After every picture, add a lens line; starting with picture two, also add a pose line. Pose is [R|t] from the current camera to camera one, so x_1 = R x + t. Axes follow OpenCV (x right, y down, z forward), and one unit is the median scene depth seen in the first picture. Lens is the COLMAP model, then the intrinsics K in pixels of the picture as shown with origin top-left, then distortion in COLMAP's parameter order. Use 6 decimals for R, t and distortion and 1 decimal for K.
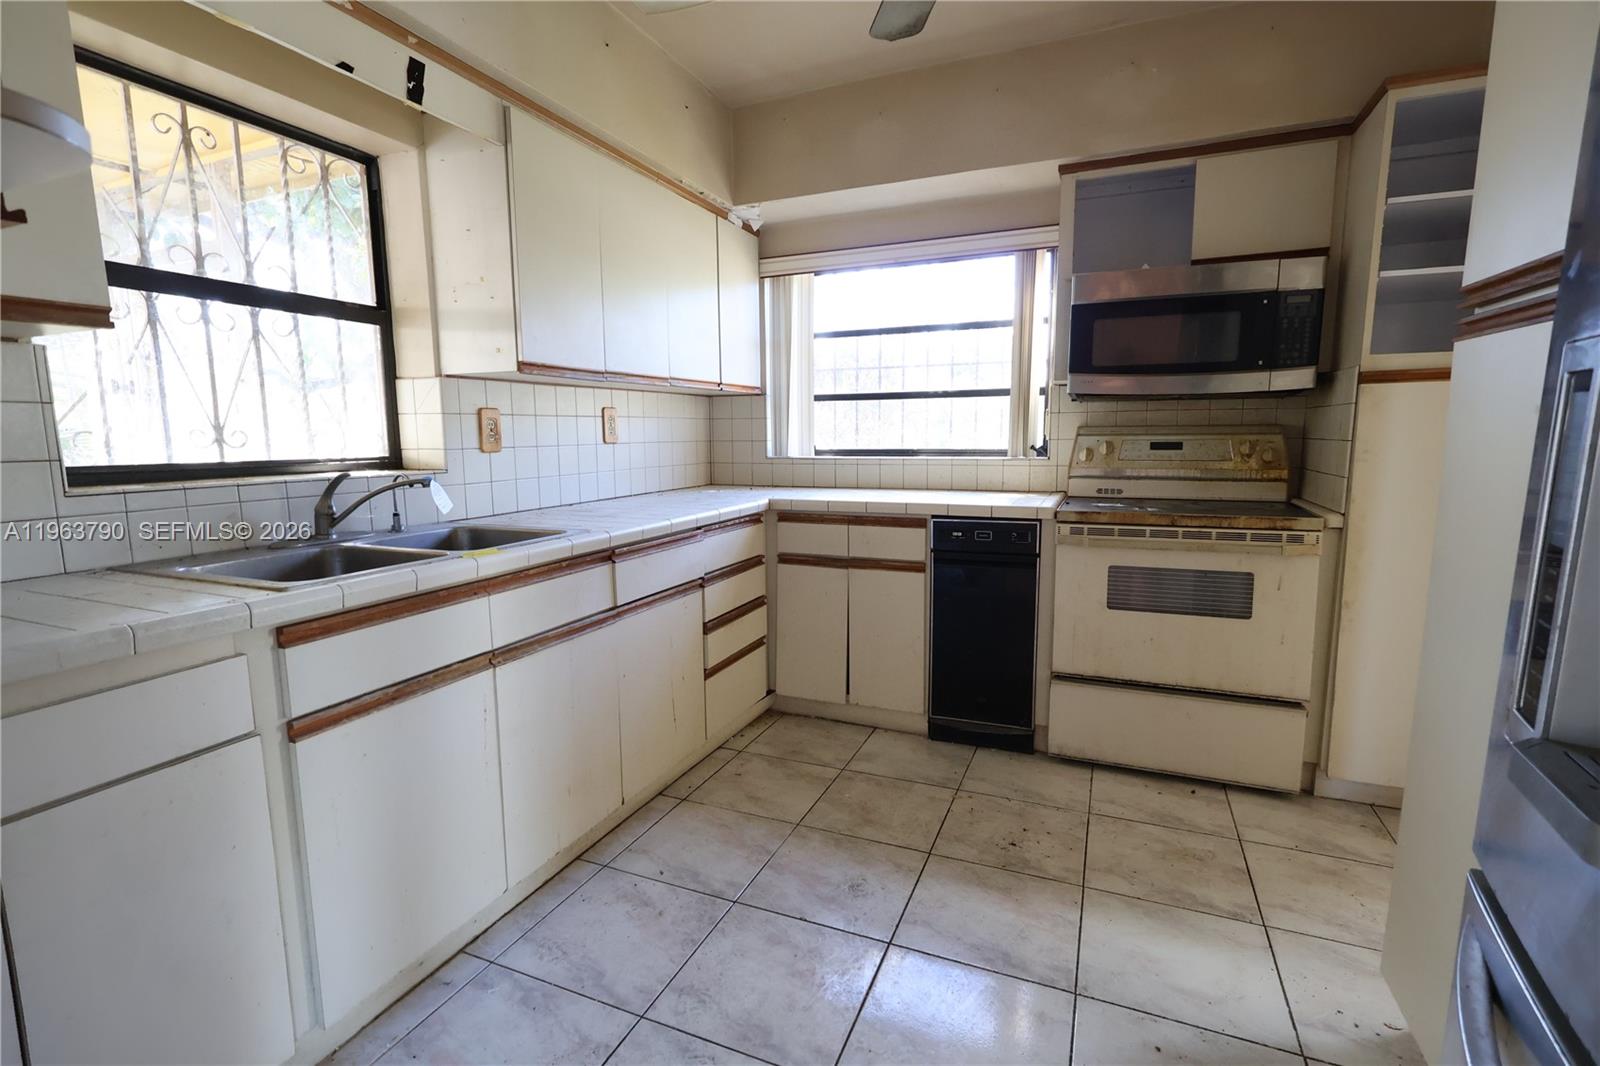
lens RADIAL K [[739.2, 0, 799.7], [0, 739.2, 539.6], [0, 0, 1]] dist [0.000586, -0.000849]
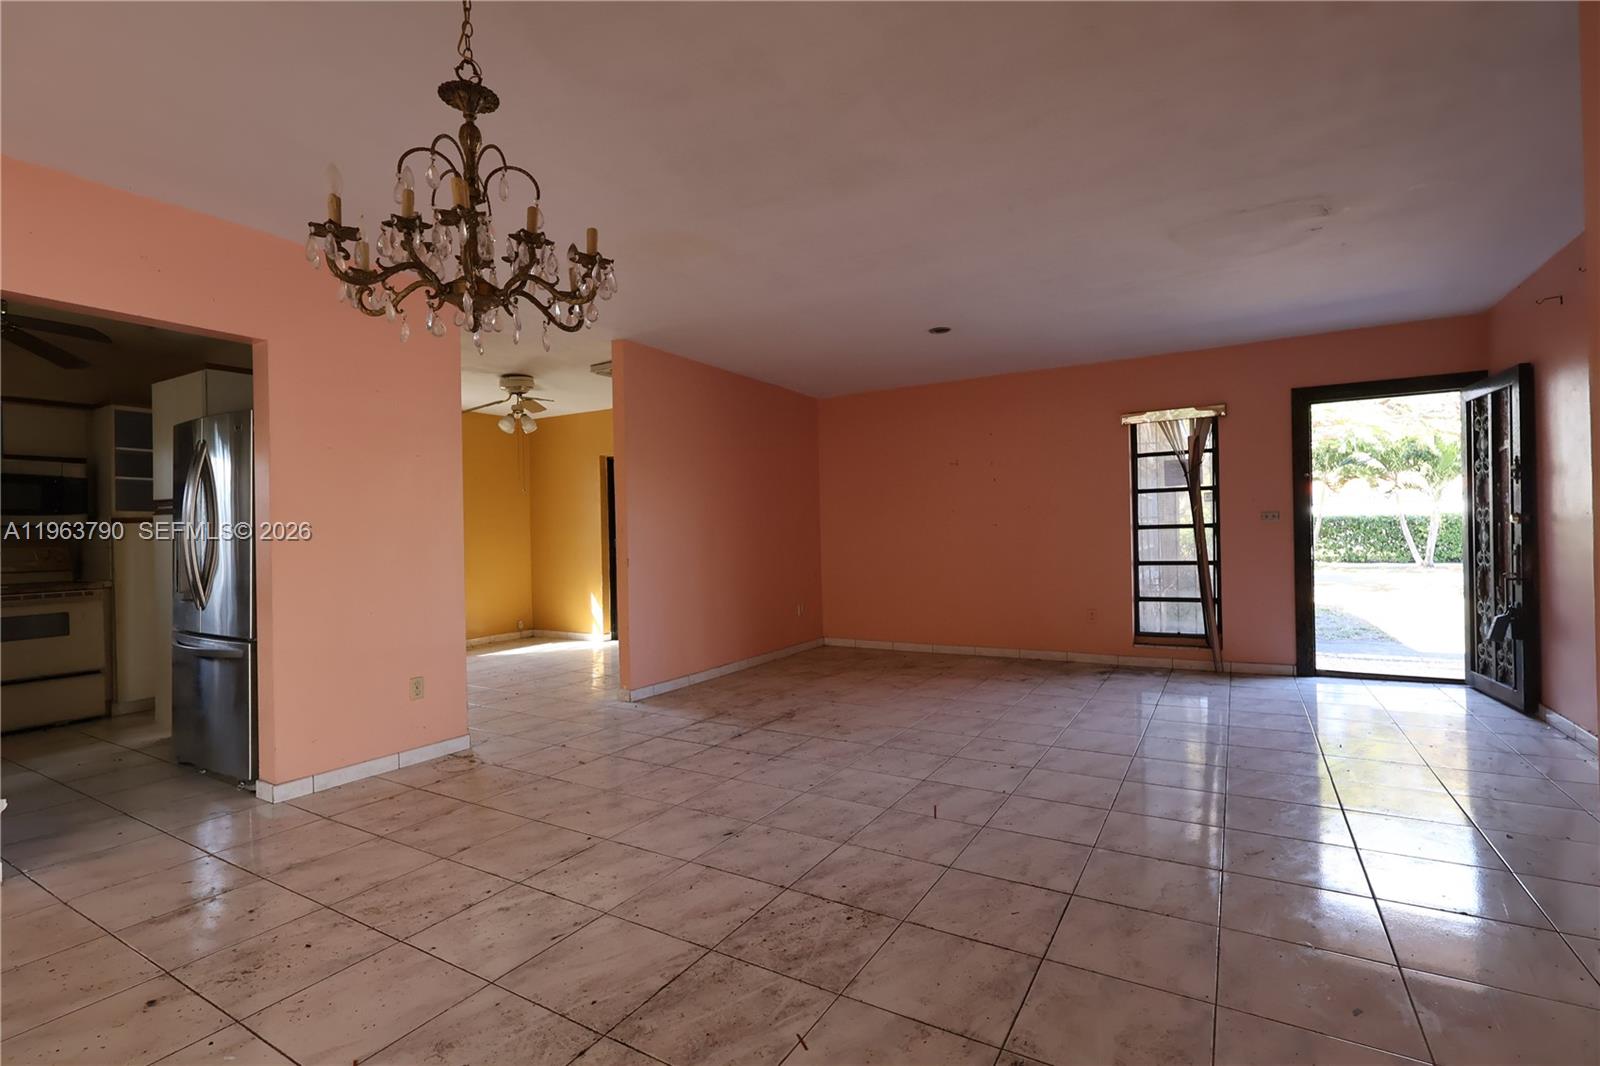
lens RADIAL K [[739.2, 0, 797.2], [0, 739.2, 528.1], [0, 0, 1]] dist [0.000586, -0.000849]
pose [[0.135259, 0.011369, 0.990745, -1.166134], [0.157379, 0.986993, -0.032812, 0.202426], [-0.978231, 0.160361, 0.131710, -1.310618]]
